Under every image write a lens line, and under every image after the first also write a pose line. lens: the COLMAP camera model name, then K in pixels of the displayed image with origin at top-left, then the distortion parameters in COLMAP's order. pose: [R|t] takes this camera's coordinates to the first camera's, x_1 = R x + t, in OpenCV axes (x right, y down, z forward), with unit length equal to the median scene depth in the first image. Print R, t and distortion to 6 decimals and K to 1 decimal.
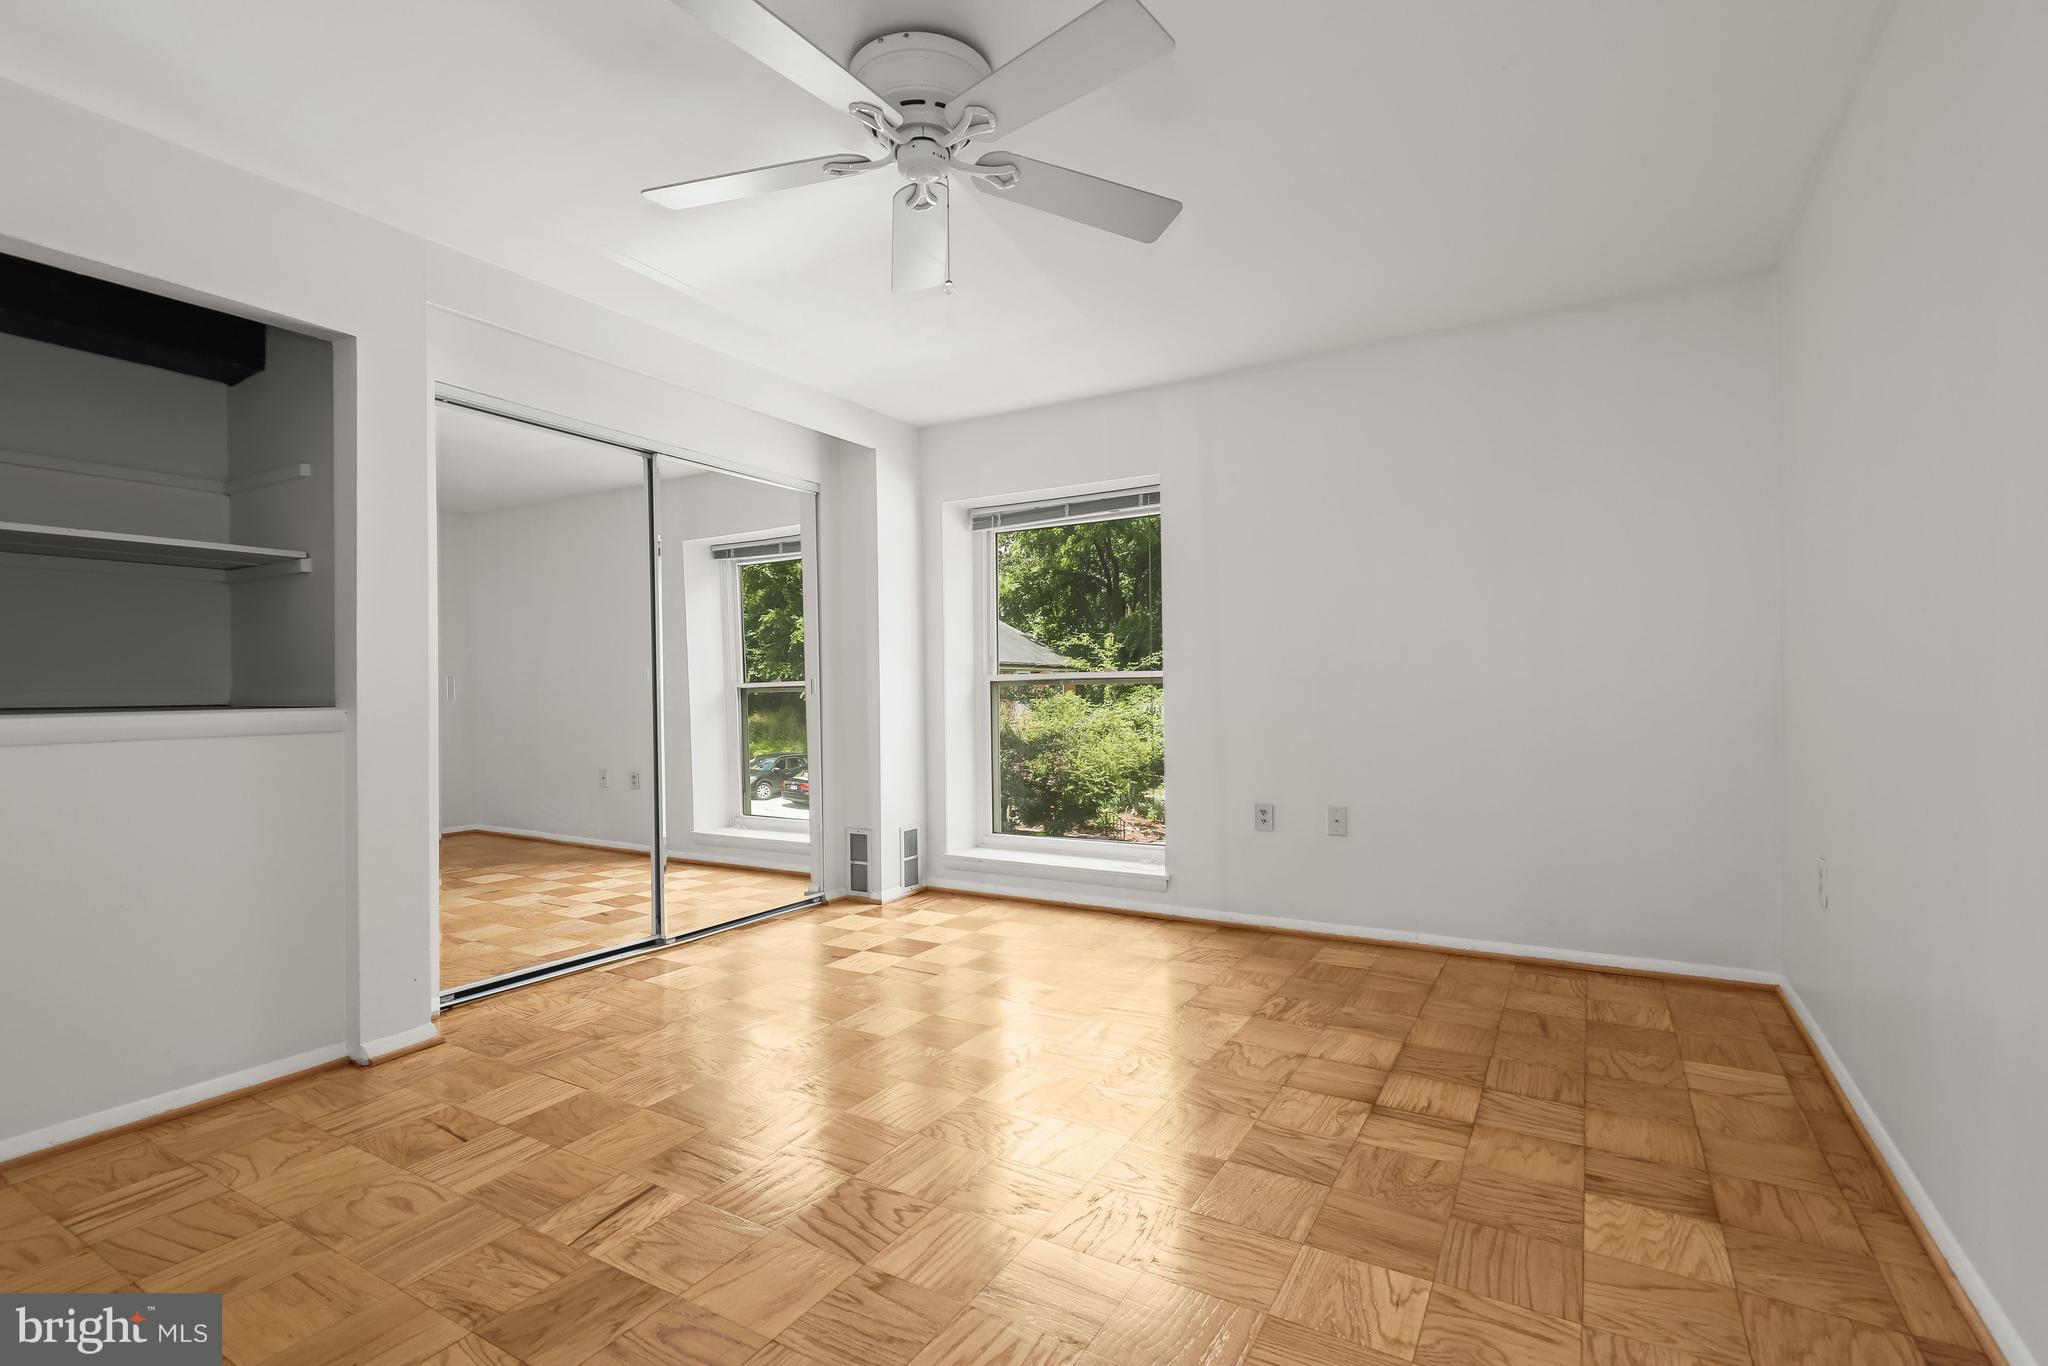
lens RADIAL K [[957.4, 0, 1016.9], [0, 957.4, 687.5], [0, 0, 1]] dist [0.003254, 0.000251]
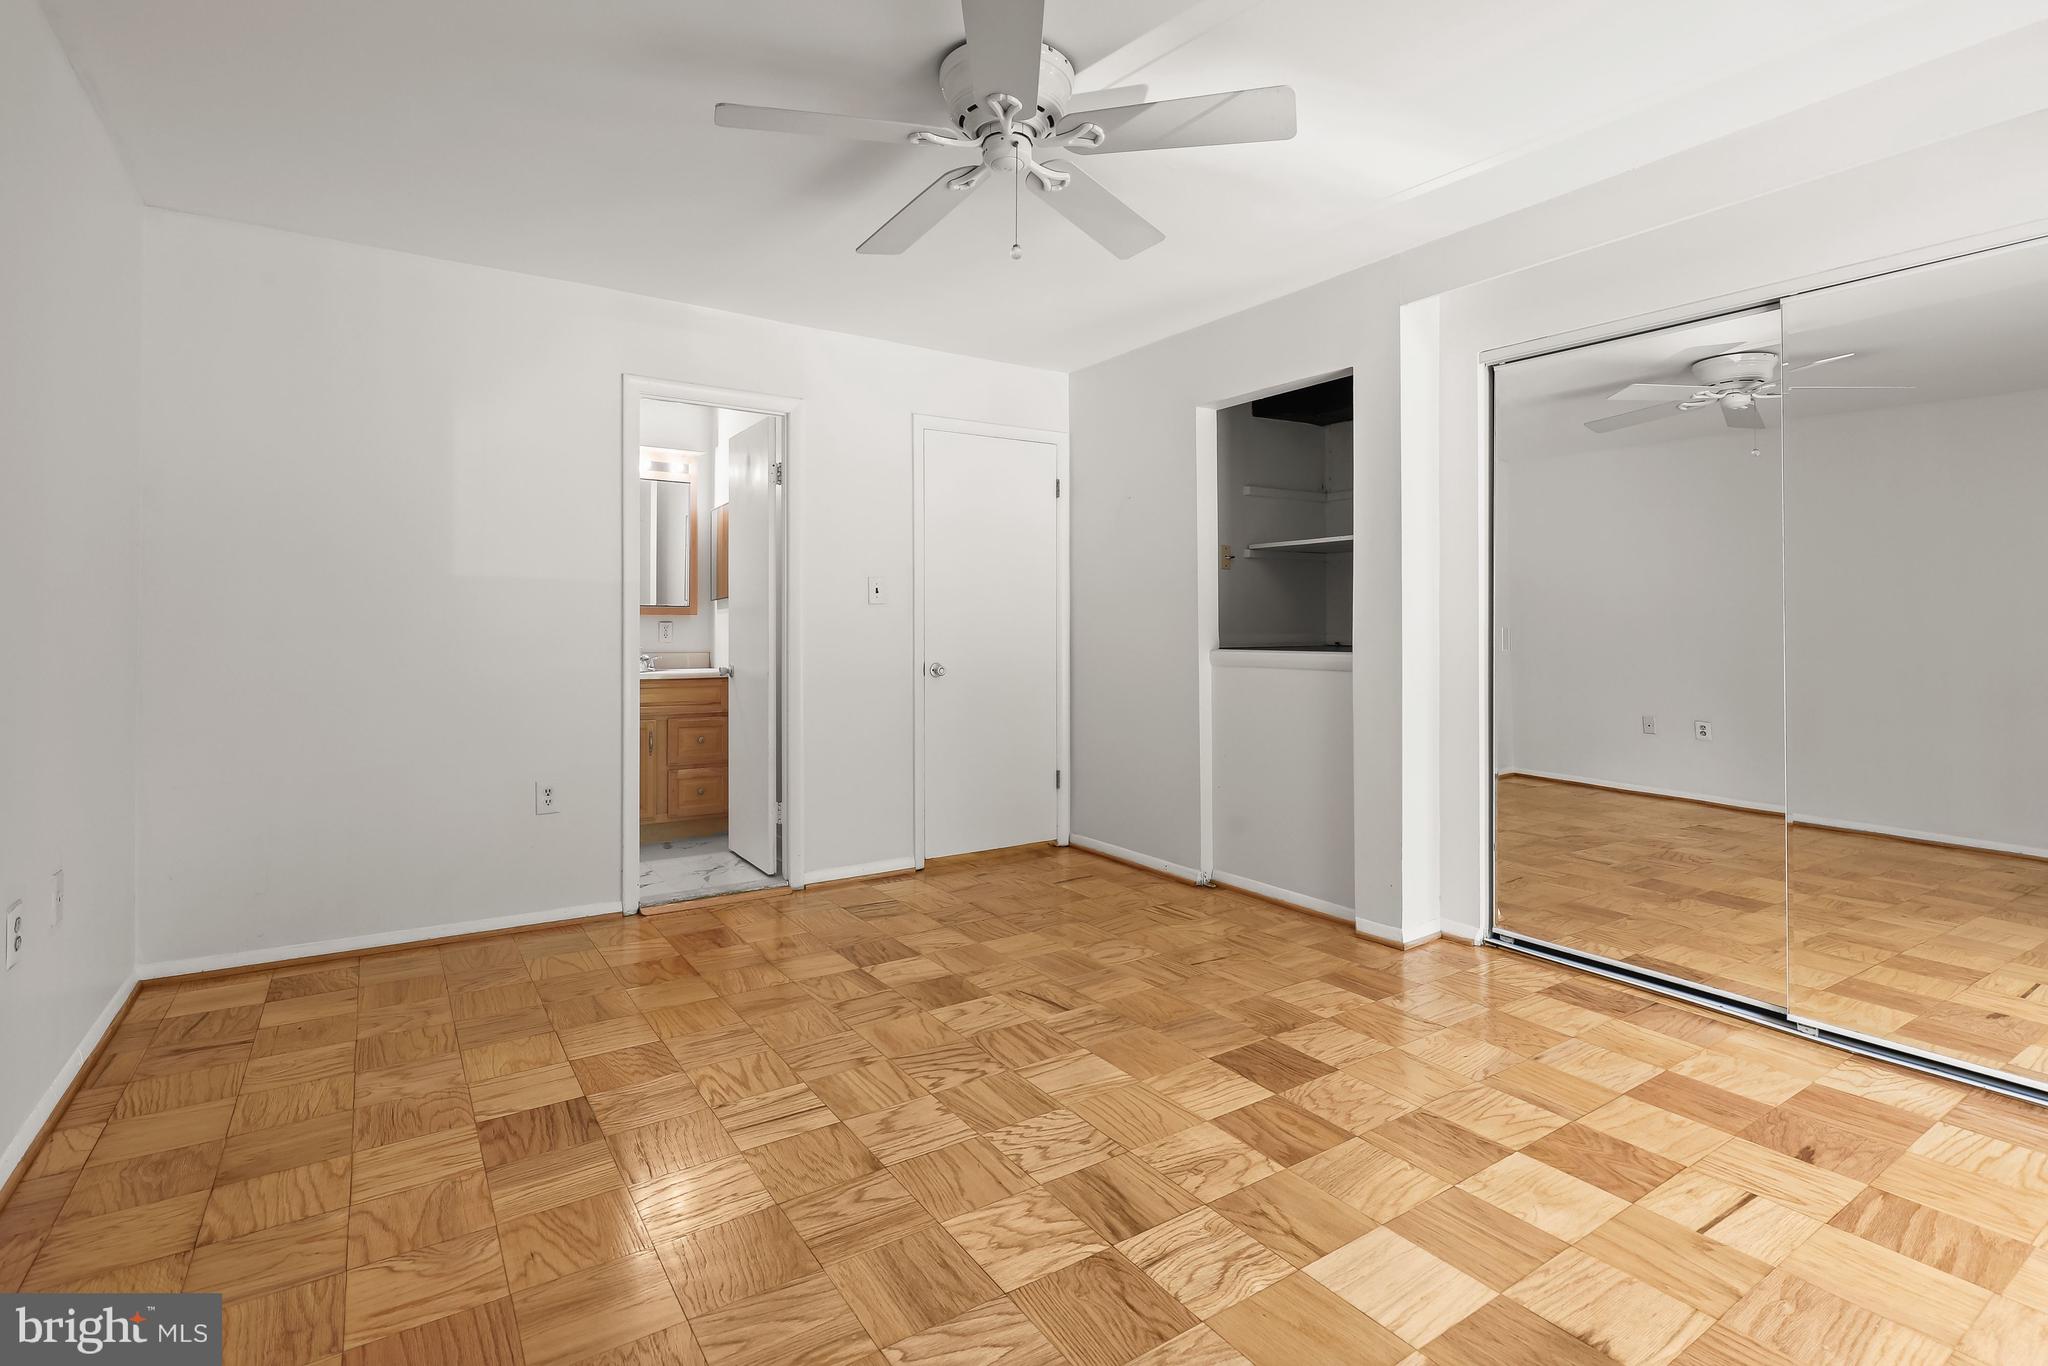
lens RADIAL K [[957.4, 0, 992.3], [0, 957.4, 608.2], [0, 0, 1]] dist [0.003254, 0.000251]
pose [[-0.440459, -0.007647, -0.897740, 1.024652], [0.004487, 0.999932, -0.010718, -0.030764], [0.897762, -0.008749, -0.440395, 1.759765]]
